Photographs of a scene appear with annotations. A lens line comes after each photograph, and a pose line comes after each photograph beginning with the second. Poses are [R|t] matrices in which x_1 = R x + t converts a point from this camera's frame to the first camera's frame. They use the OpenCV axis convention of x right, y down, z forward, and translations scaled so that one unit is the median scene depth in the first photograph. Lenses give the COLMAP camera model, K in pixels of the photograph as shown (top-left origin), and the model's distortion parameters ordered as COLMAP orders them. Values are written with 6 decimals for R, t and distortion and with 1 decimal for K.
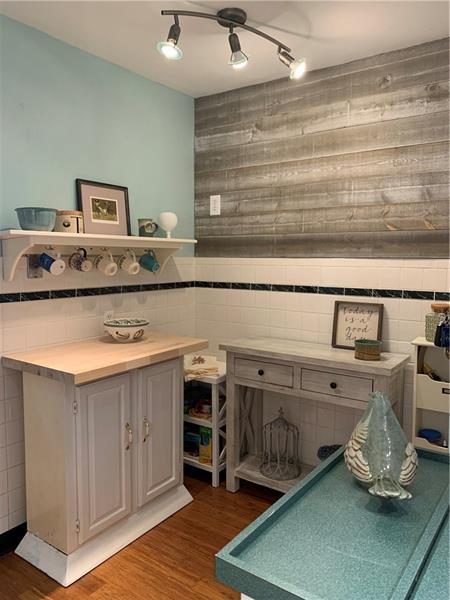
lens RADIAL K [[452.4, 0, 225.6], [0, 452.4, 296.7], [0, 0, 1]] dist [-0.037045, 0.000398]
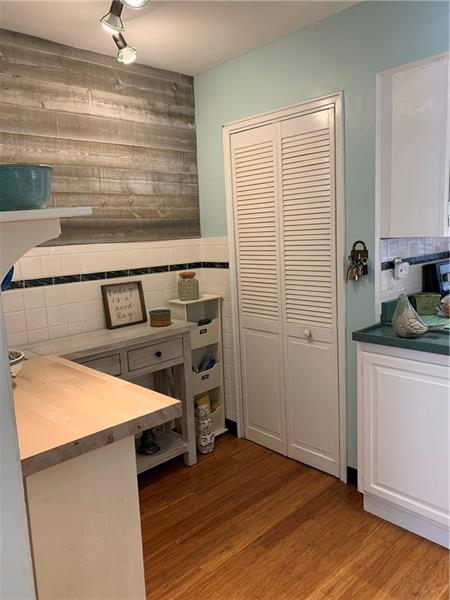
lens RADIAL K [[452.4, 0, 225.5], [0, 452.4, 302.4], [0, 0, 1]] dist [-0.037045, 0.000398]
pose [[0.176893, -0.157167, 0.971600, -0.742722], [0.135803, 0.981623, 0.134064, -0.054552], [-0.974816, 0.108231, 0.194986, 0.553297]]
